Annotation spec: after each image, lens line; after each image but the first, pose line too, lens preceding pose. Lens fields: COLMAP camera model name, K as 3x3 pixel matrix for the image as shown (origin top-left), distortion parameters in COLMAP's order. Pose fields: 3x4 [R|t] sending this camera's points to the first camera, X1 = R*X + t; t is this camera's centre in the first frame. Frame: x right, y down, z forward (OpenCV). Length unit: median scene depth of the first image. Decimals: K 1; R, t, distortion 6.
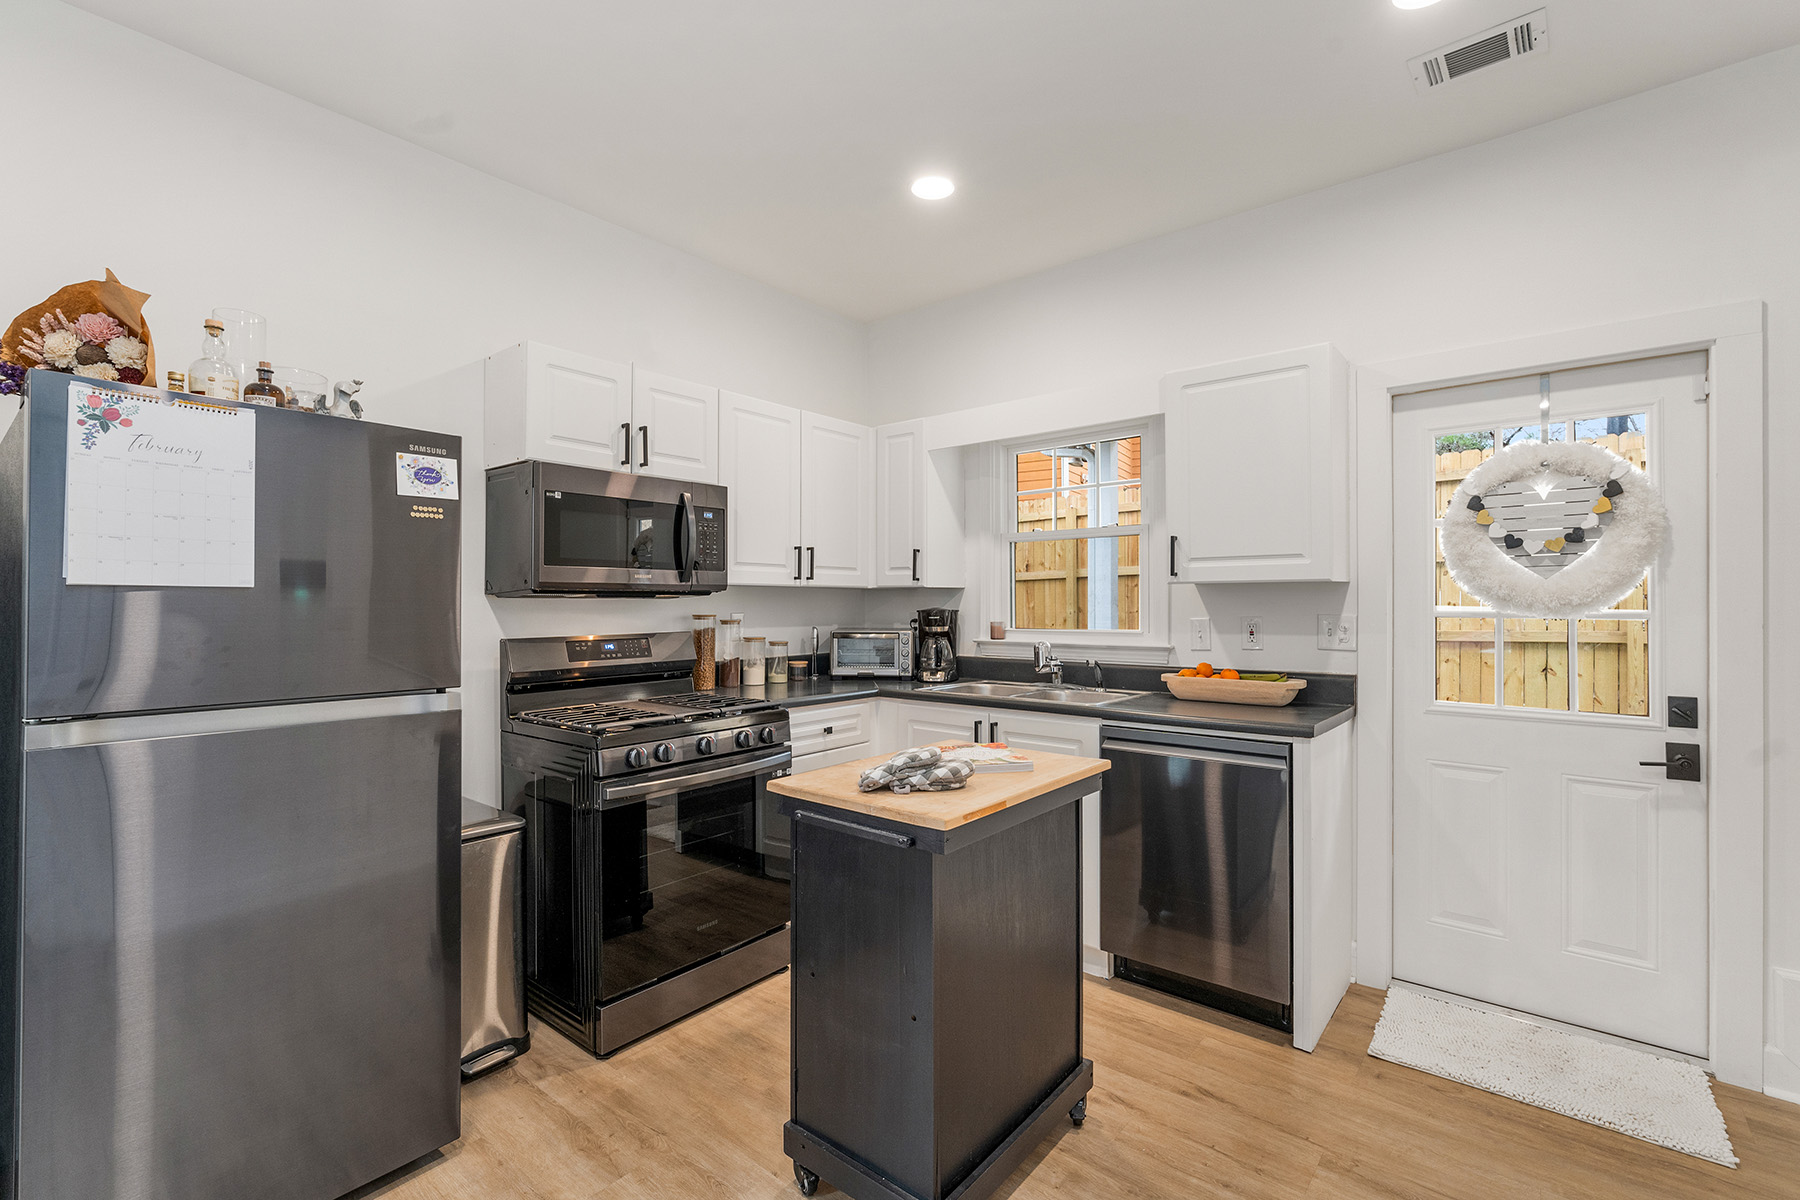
lens RADIAL K [[801.2, 0, 895.6], [0, 801.2, 600.3], [0, 0, 1]] dist [-0.010033, 0.000038]
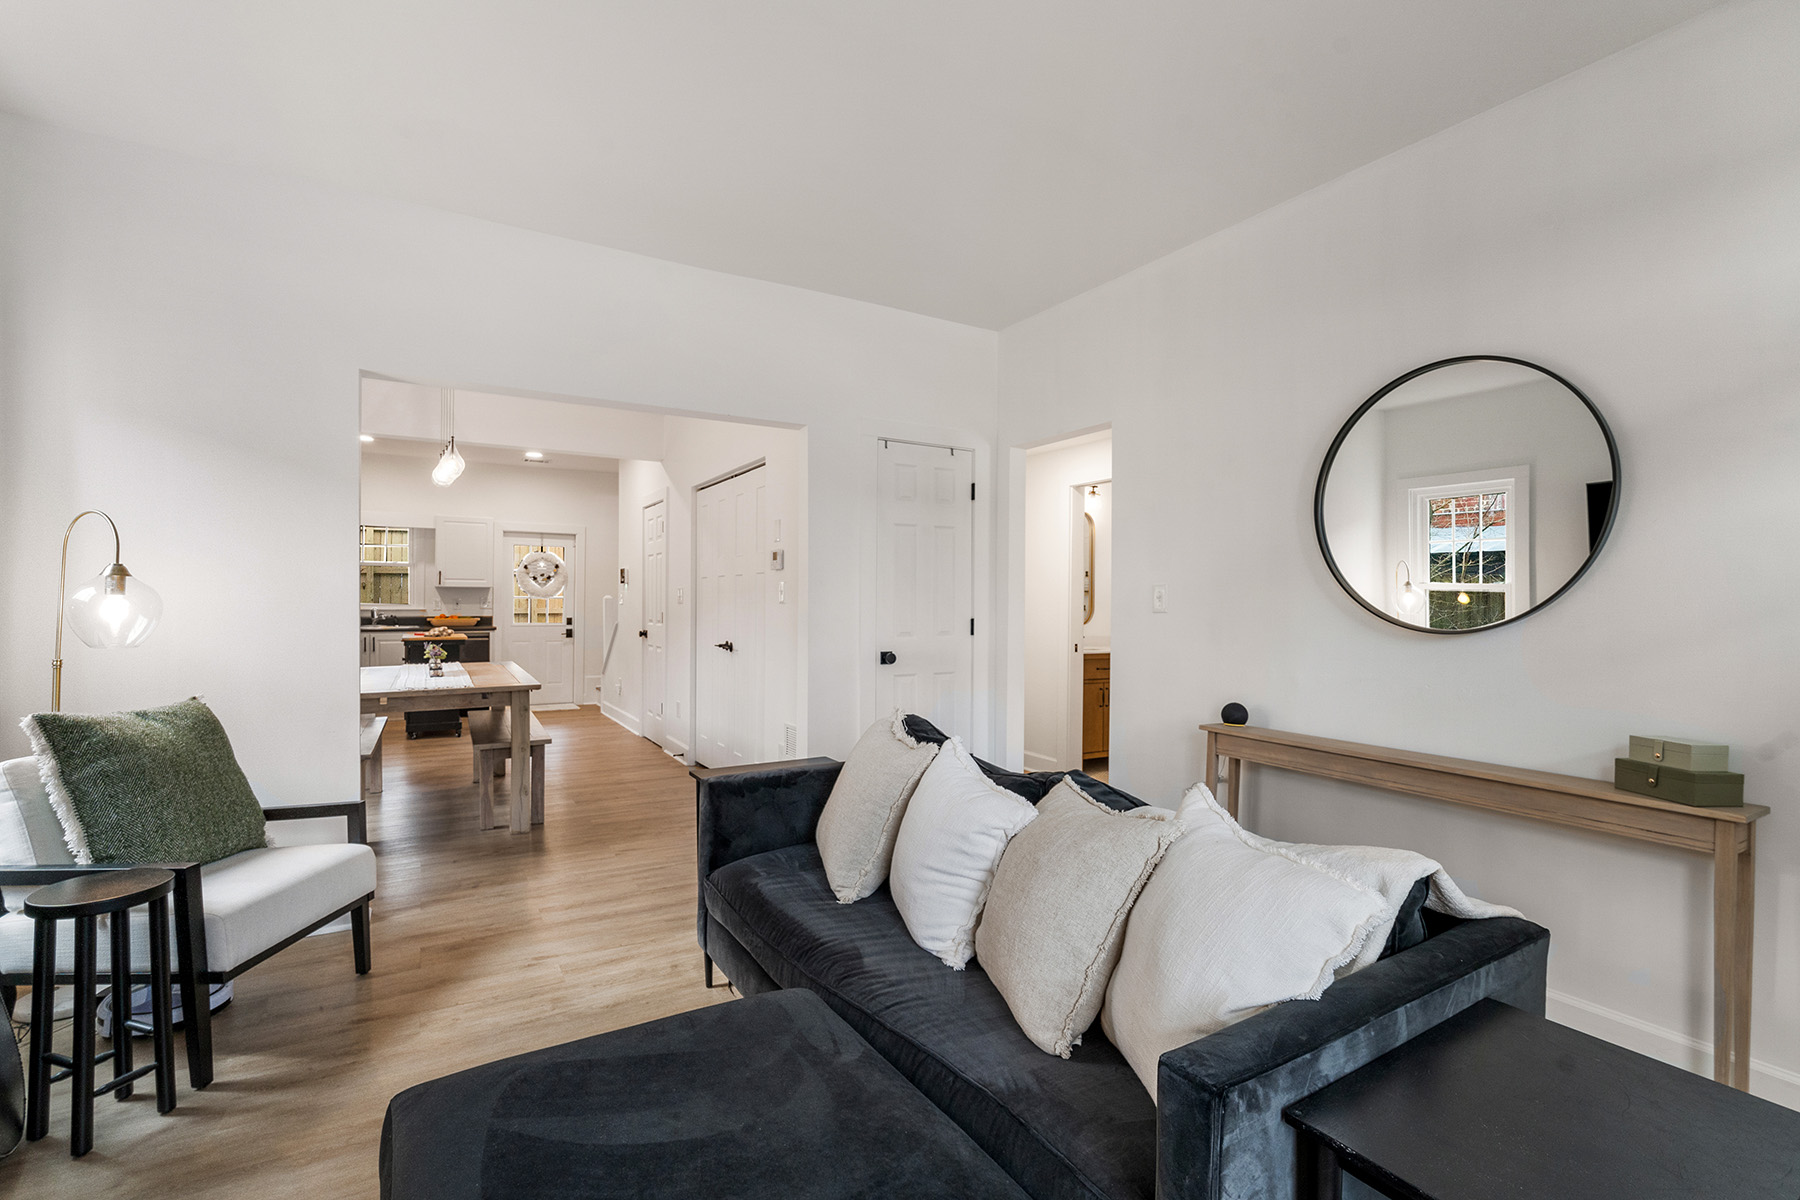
lens RADIAL K [[826.6, 0, 909.5], [0, 826.6, 595.5], [0, 0, 1]] dist [0.000950, 0.000040]
pose [[0.335264, 0.011072, 0.942059, -1.962738], [-0.013272, 0.999887, -0.007028, 0.009803], [-0.942031, -0.010146, 0.335373, -1.677392]]
